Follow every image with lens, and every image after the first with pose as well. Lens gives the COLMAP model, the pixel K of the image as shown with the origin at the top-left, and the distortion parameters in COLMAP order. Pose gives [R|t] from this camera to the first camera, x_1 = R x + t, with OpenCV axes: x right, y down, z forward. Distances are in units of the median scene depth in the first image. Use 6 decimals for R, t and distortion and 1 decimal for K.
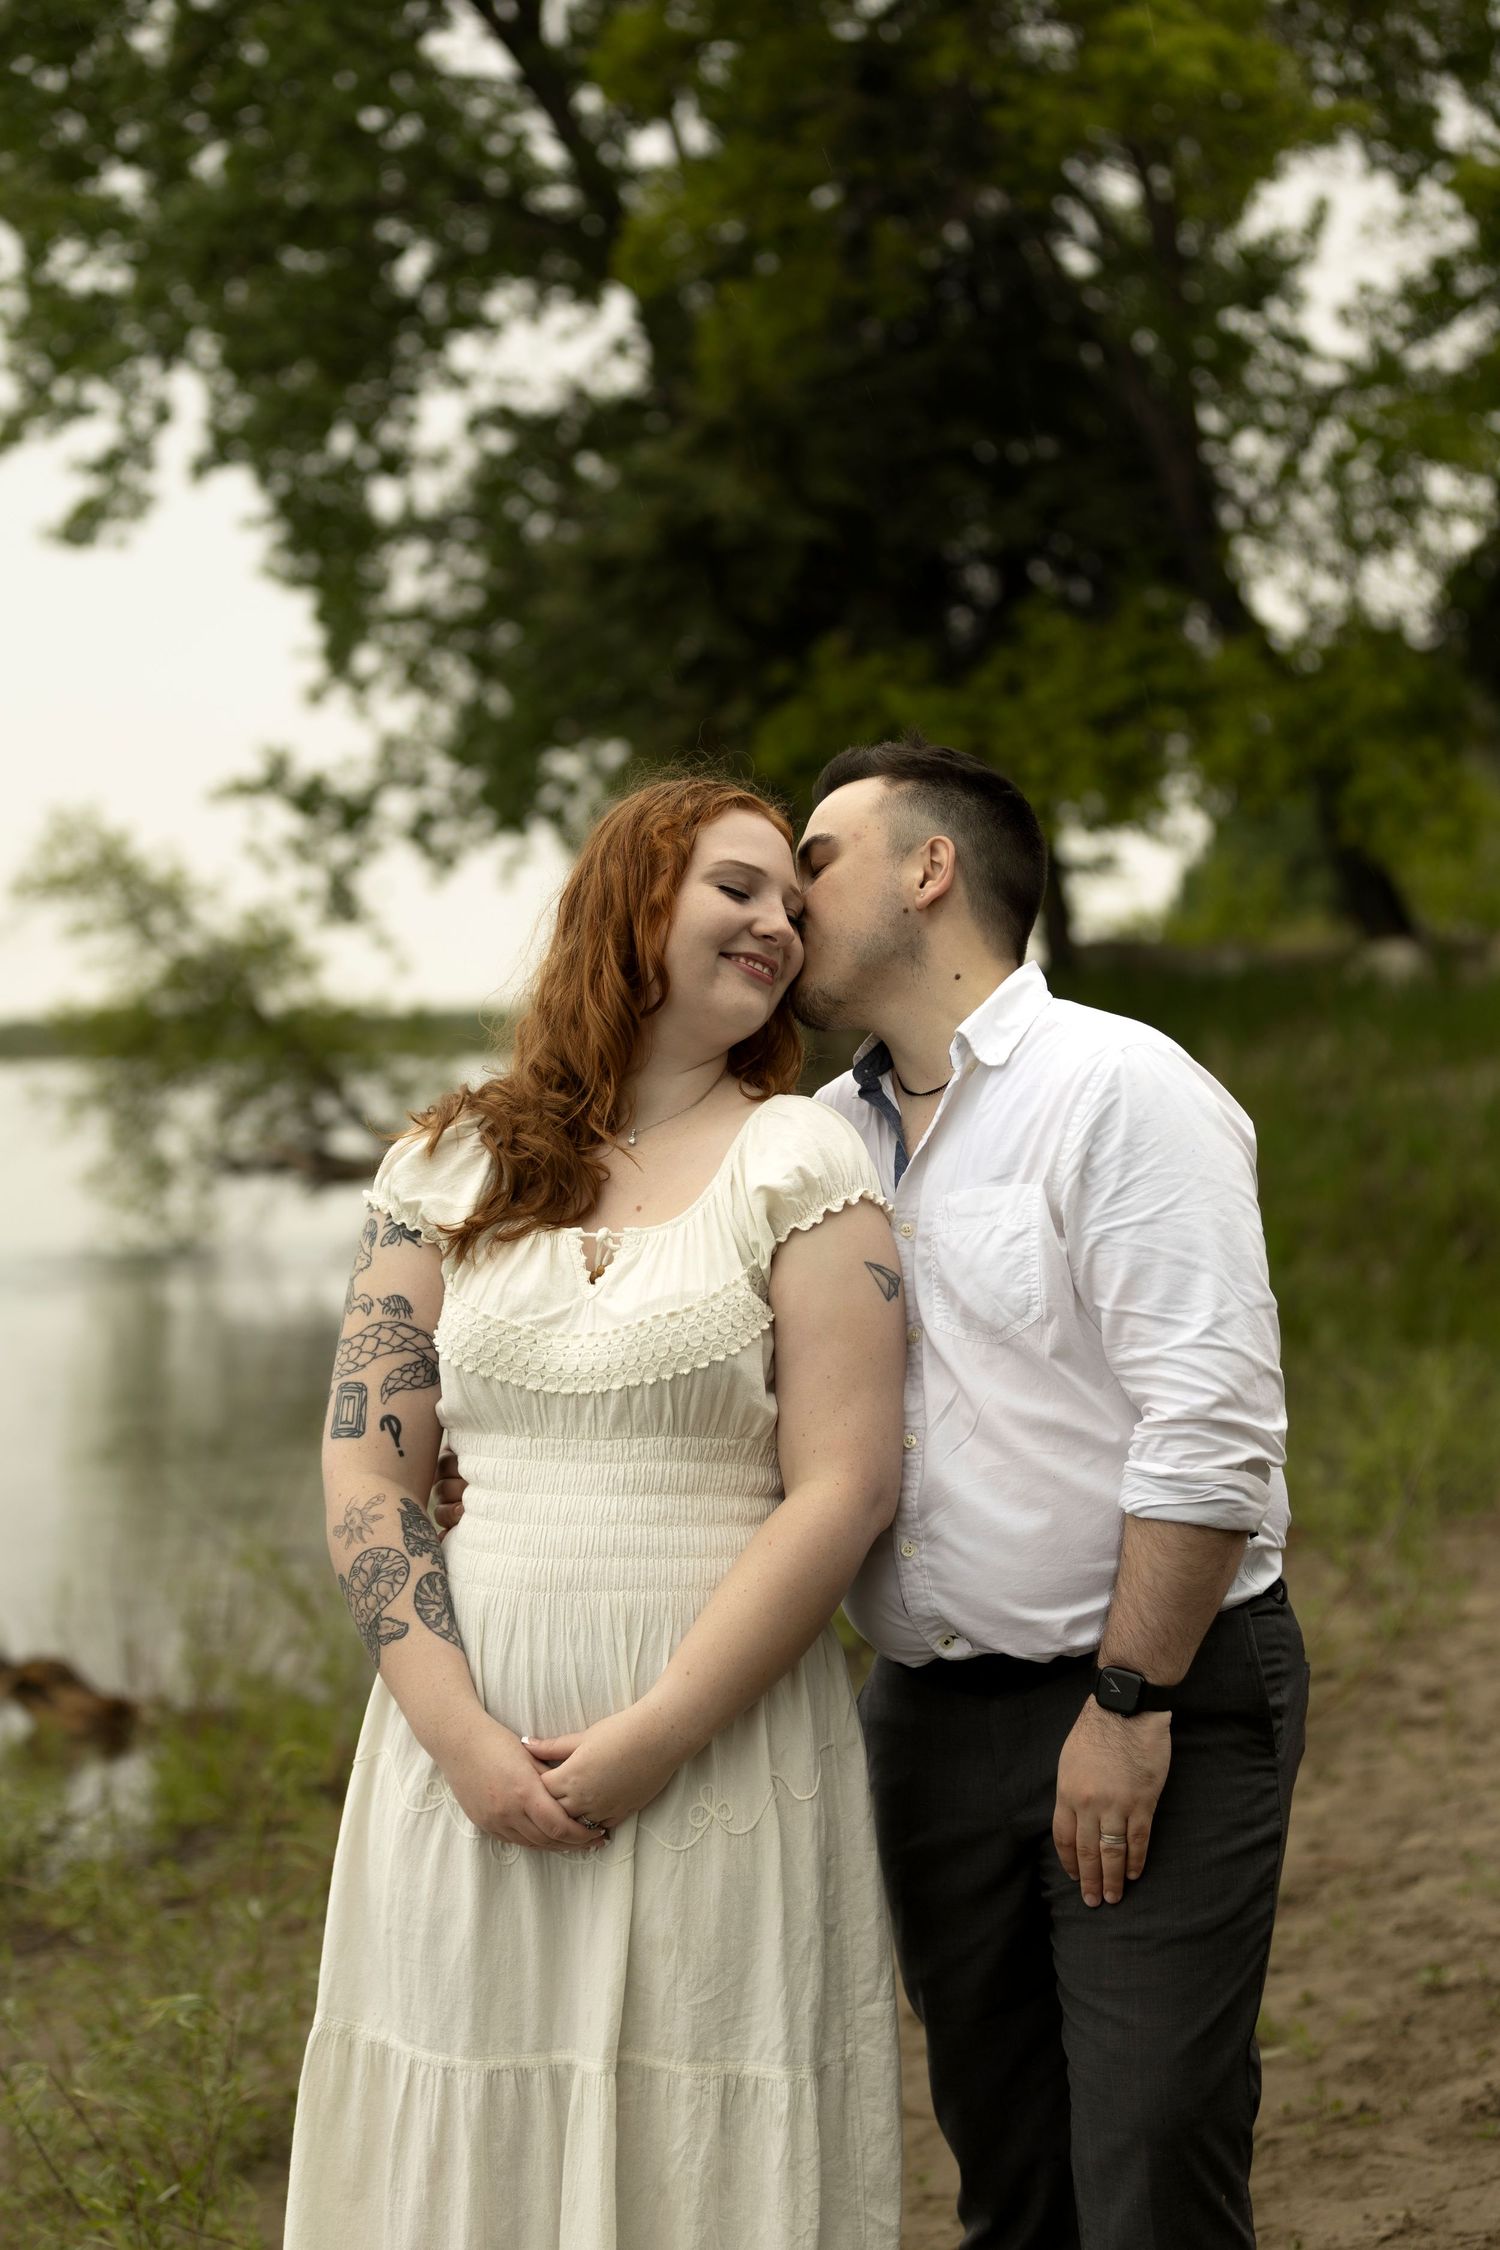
lens RADIAL K [[4559.2, 0, 761.5], [0, 4559.2, 1032.8], [0, 0, 1]] dist [0.030919, 0.068431]
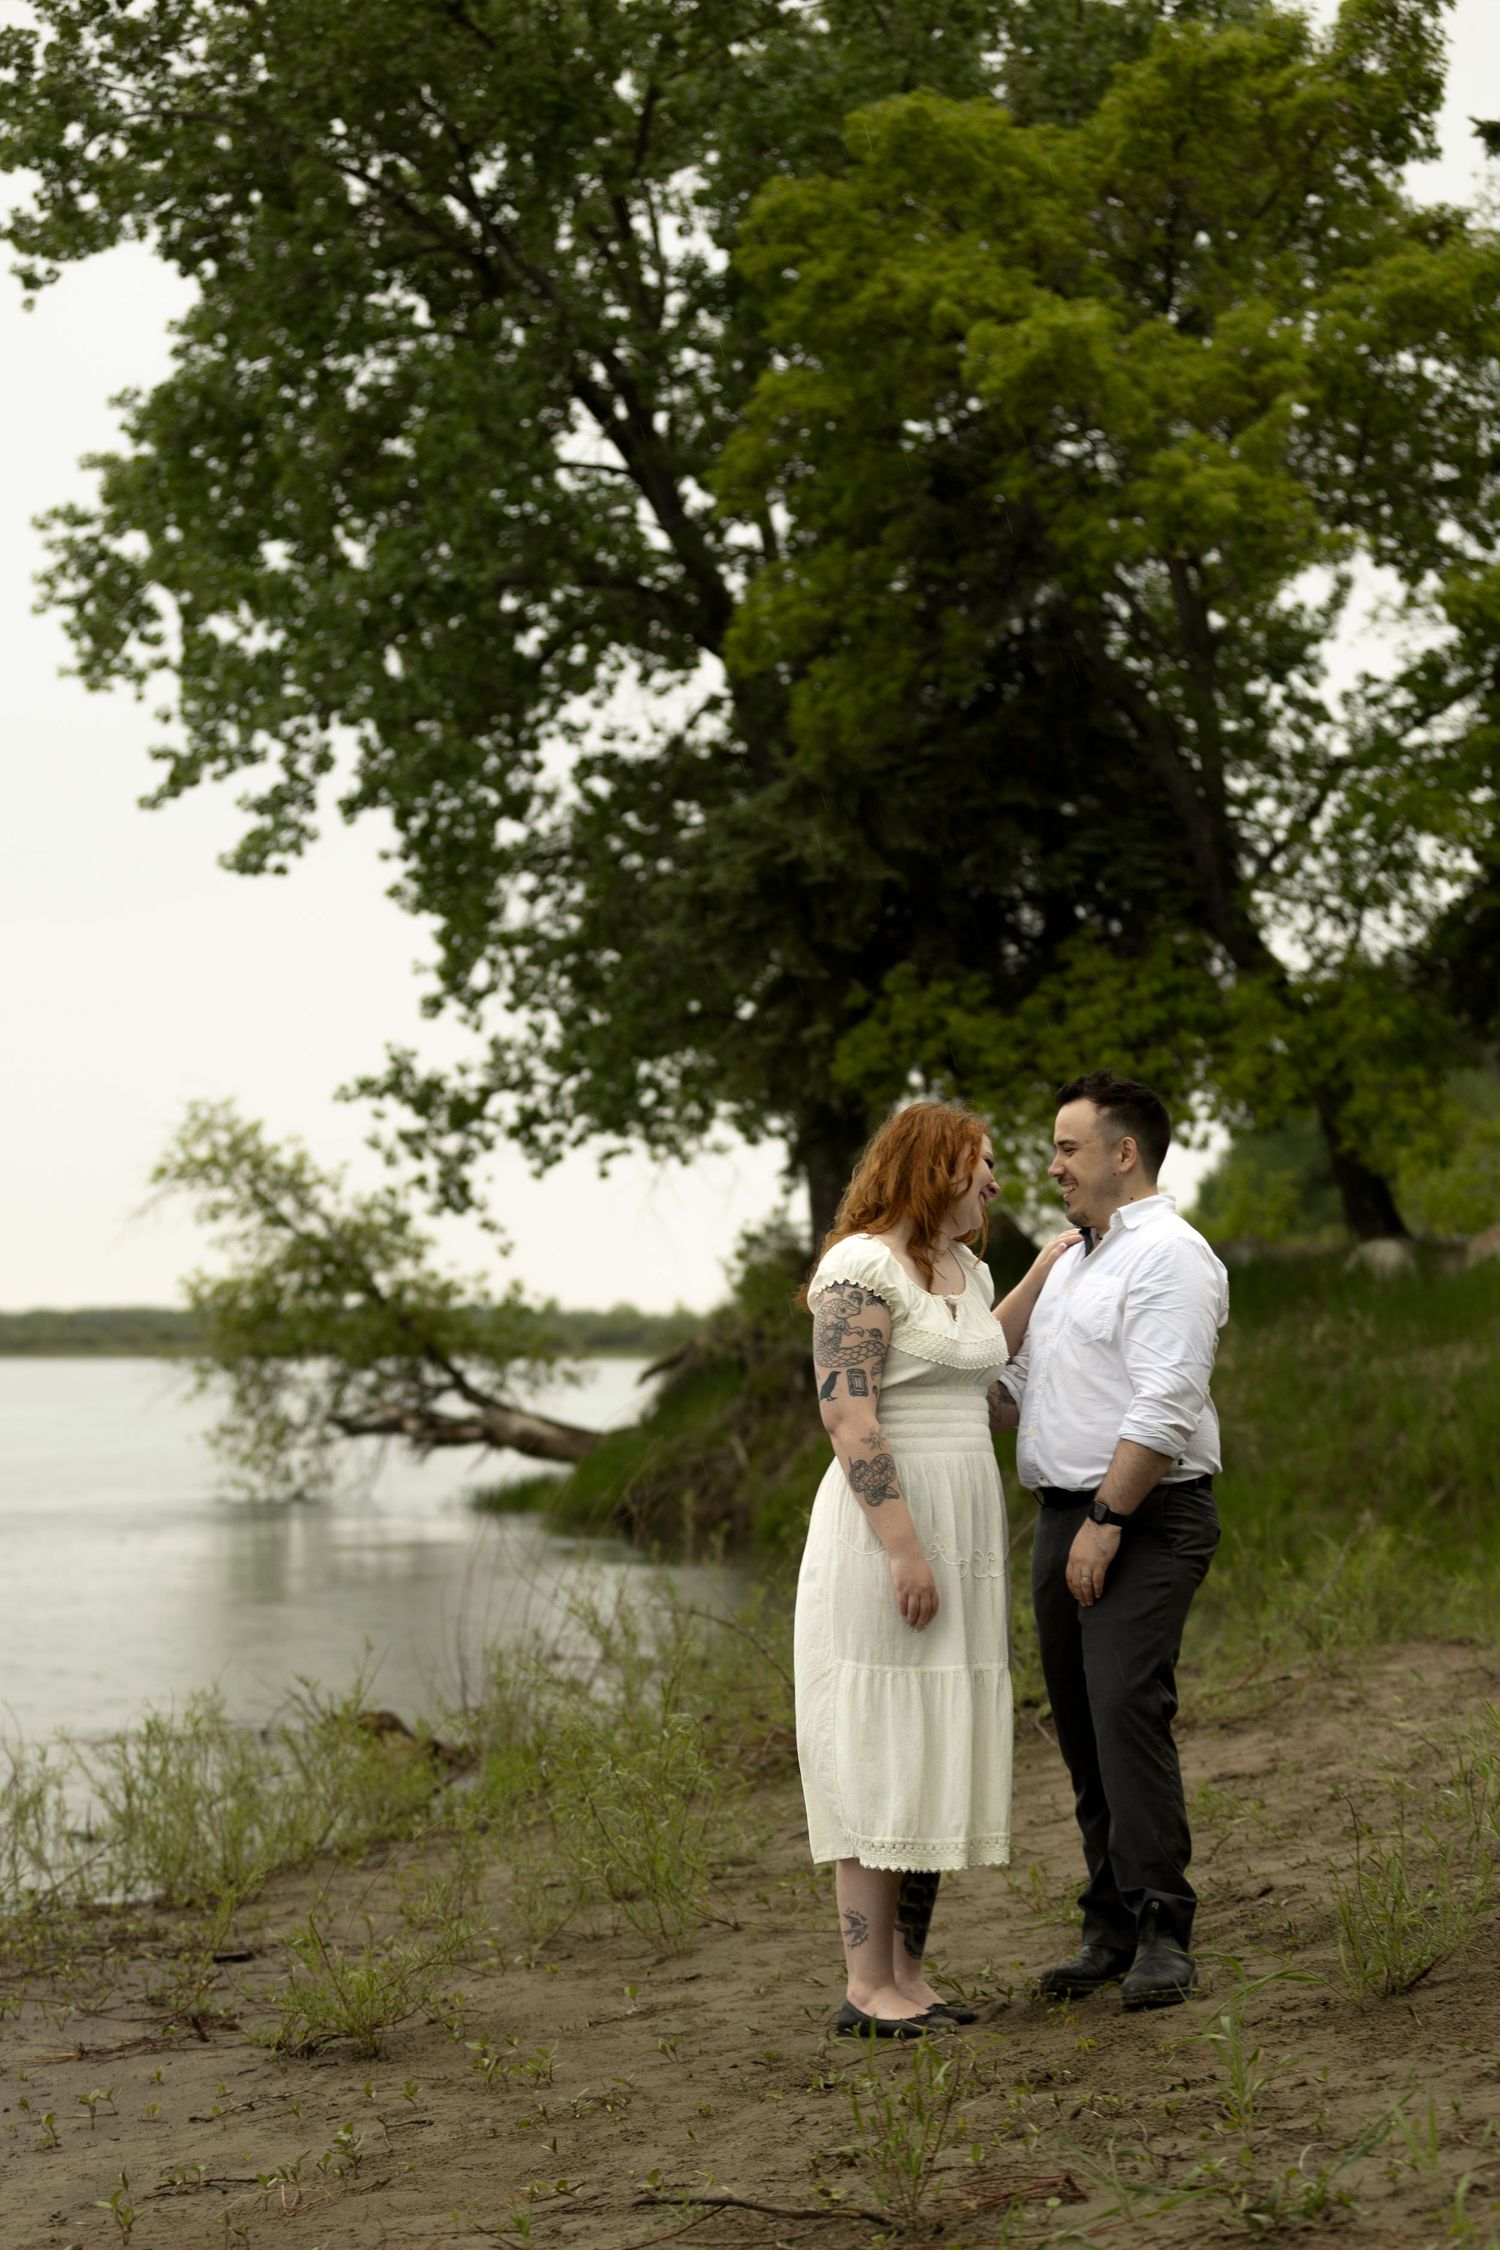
lens RADIAL K [[5689.3, 0, 697.8], [0, 5689.3, 1155.1], [0, 0, 1]] dist [0.064803, 0.644947]
pose [[0.999839, 0.017825, 0.001829, -0.036314], [-0.017734, 0.998981, -0.041511, 0.020513], [-0.002567, 0.041472, 0.999136, -0.417613]]
